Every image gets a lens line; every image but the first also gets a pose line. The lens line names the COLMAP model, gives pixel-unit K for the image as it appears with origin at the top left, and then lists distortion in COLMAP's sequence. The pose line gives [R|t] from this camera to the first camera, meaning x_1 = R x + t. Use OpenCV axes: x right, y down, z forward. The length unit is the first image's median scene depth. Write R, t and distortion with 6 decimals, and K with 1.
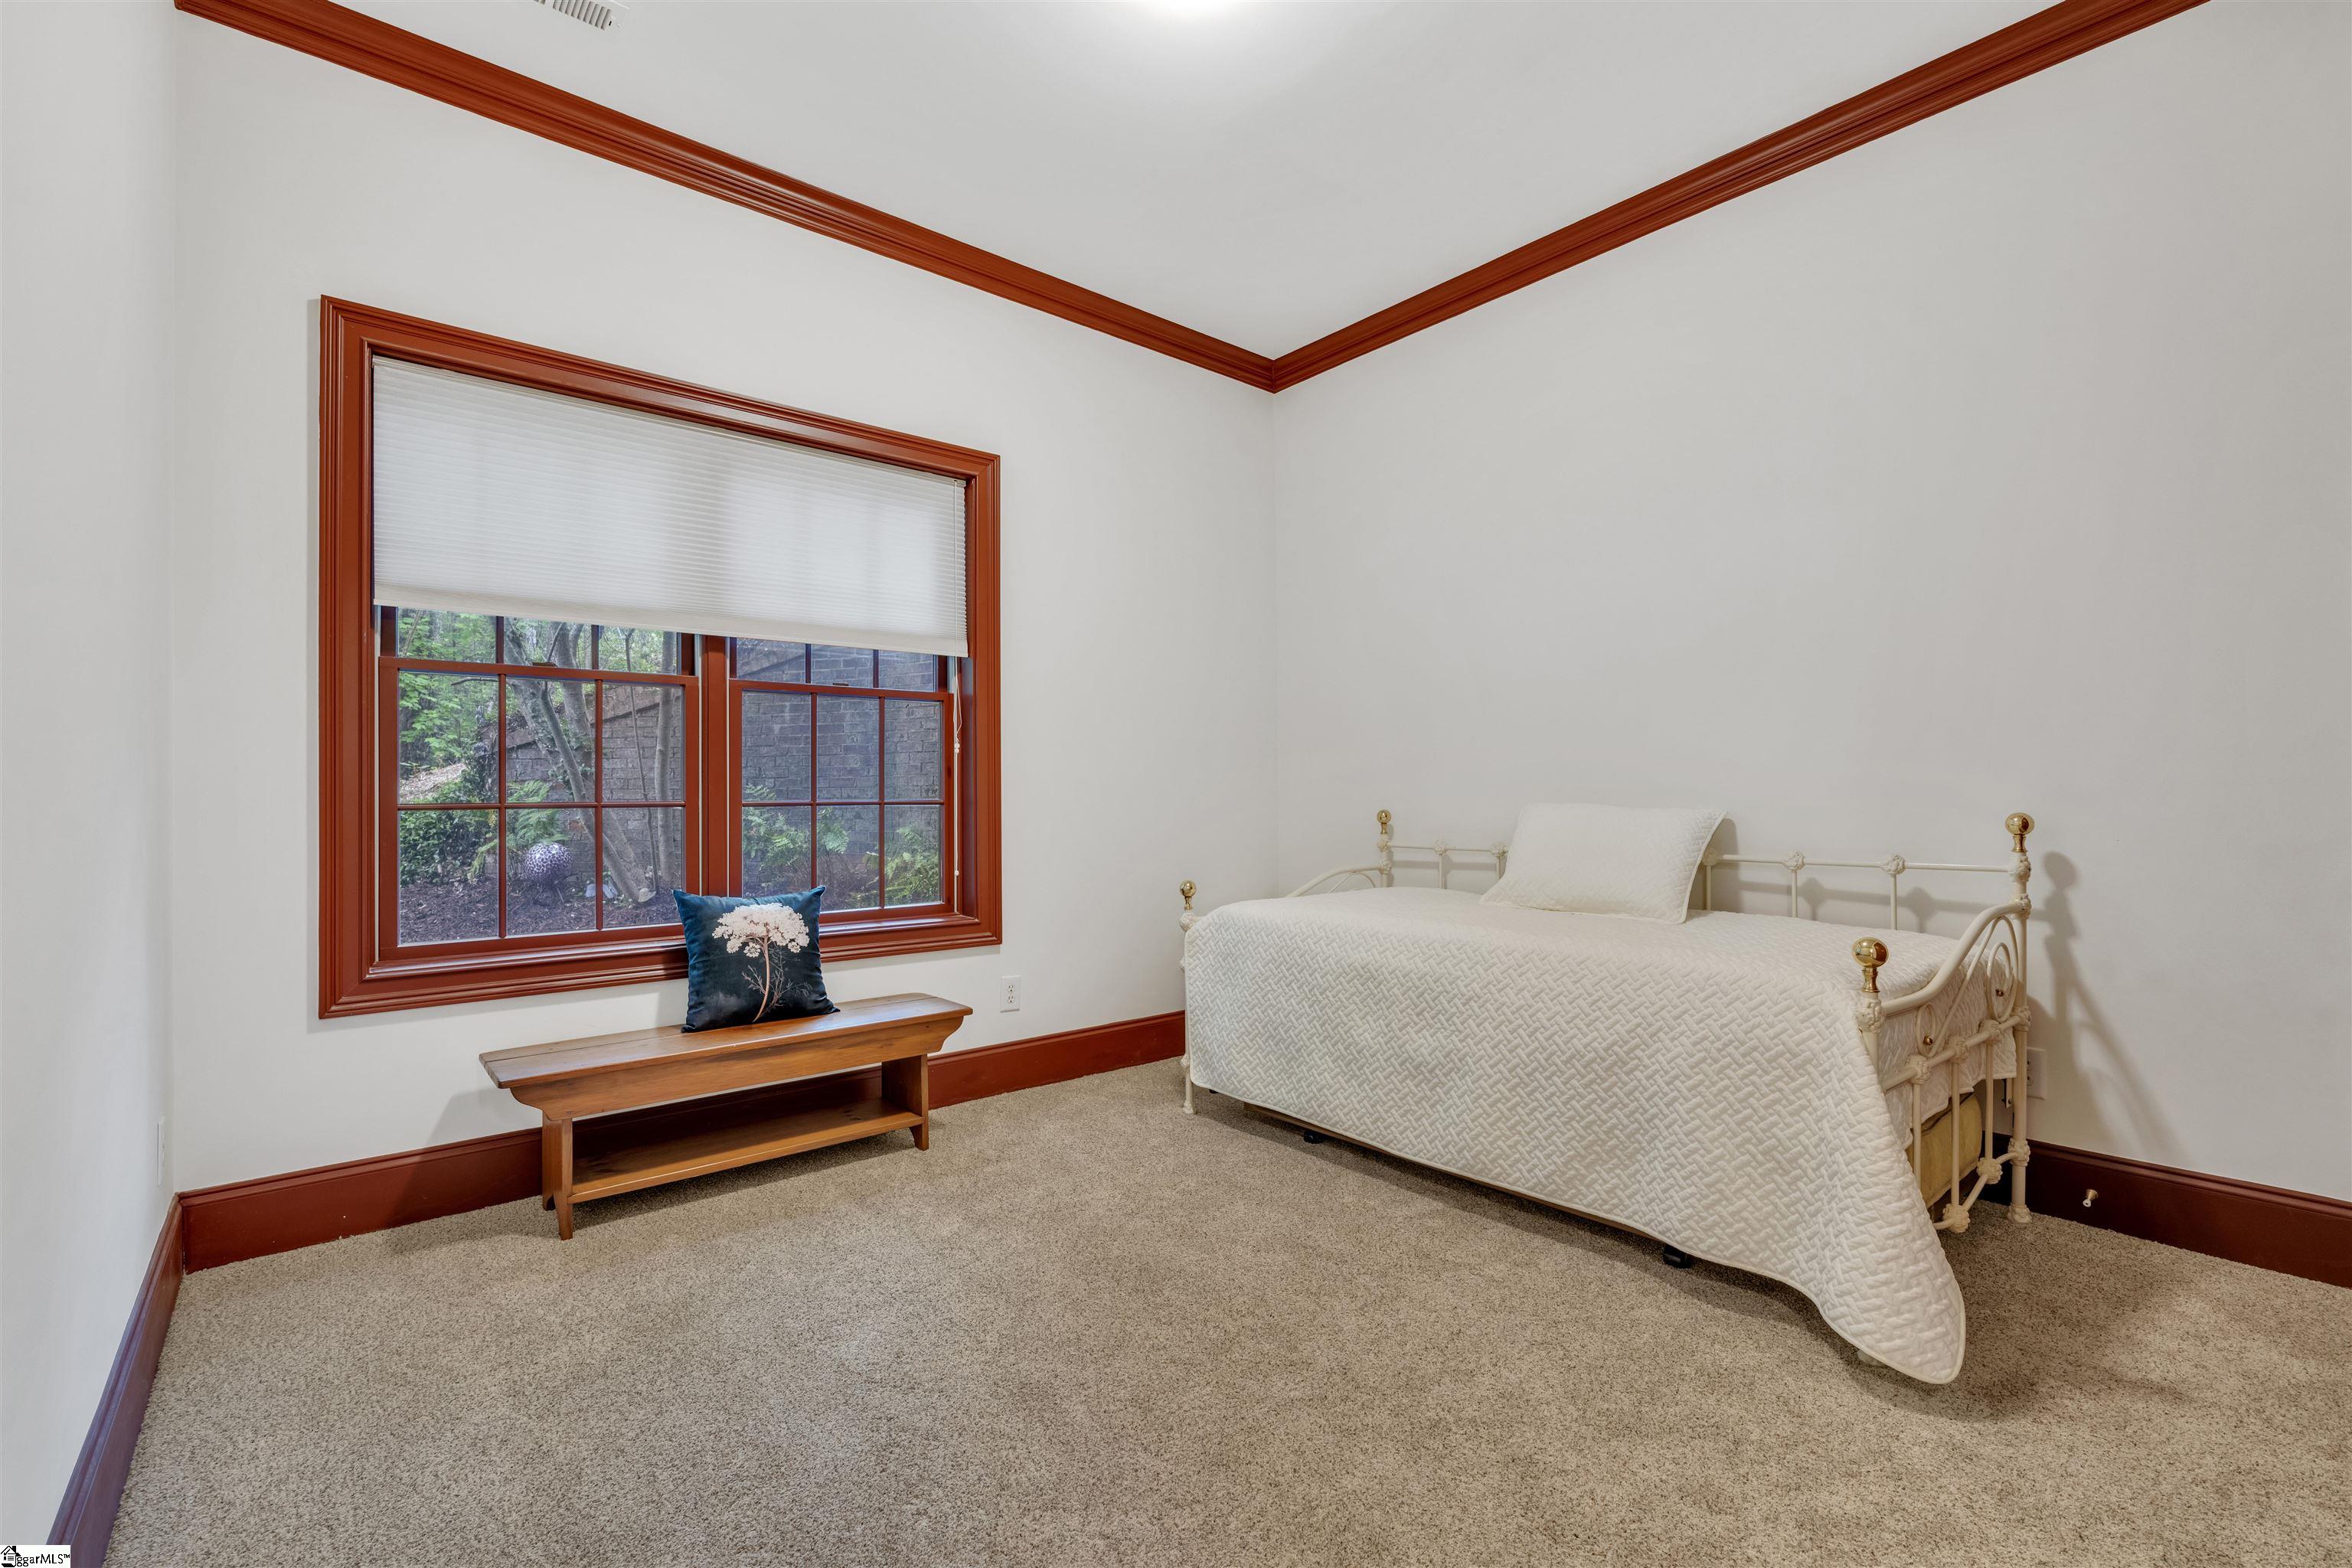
lens RADIAL K [[959.6, 0, 1176.0], [0, 959.6, 784.0], [0, 0, 1]] dist [0.025278, -0.000217]
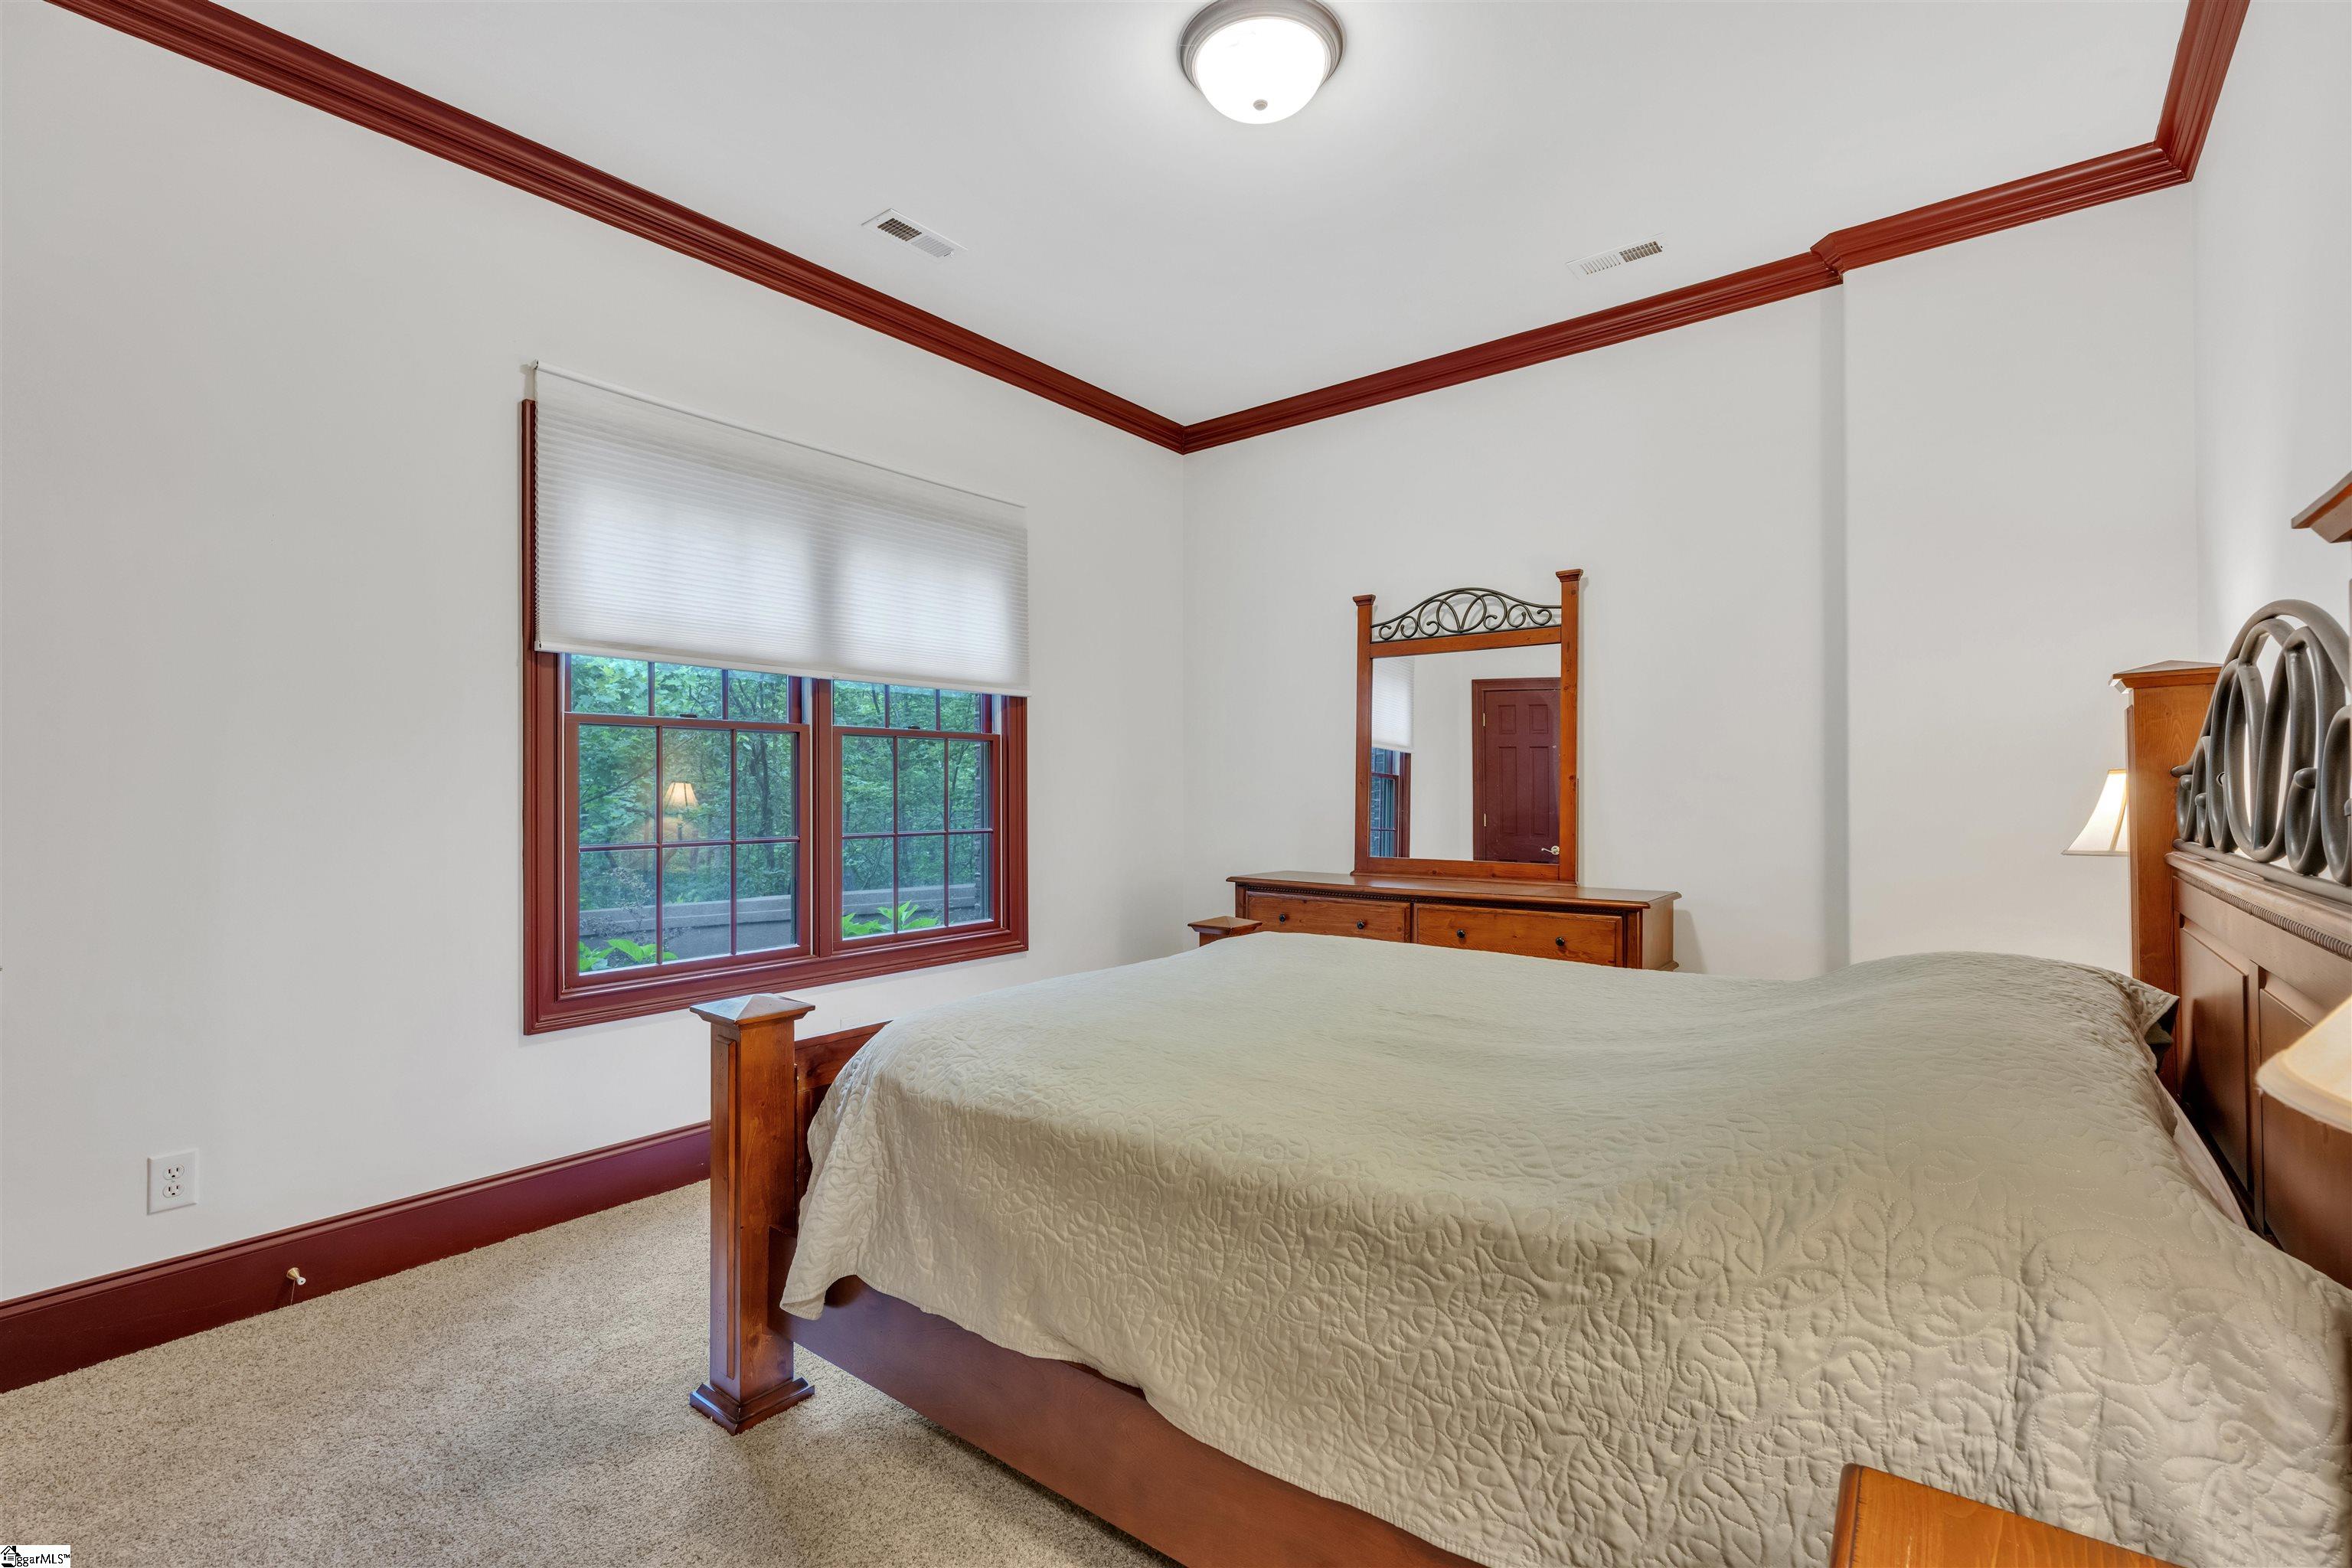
lens RADIAL K [[1024.1, 0, 1179.9], [0, 1024.1, 793.8], [0, 0, 1]] dist [-0.001065, -0.000069]
pose [[0.975873, -0.015429, 0.217793, -0.121932], [0.019913, 0.999632, -0.018405, 0.000289], [-0.217429, 0.022298, 0.975821, -0.093387]]
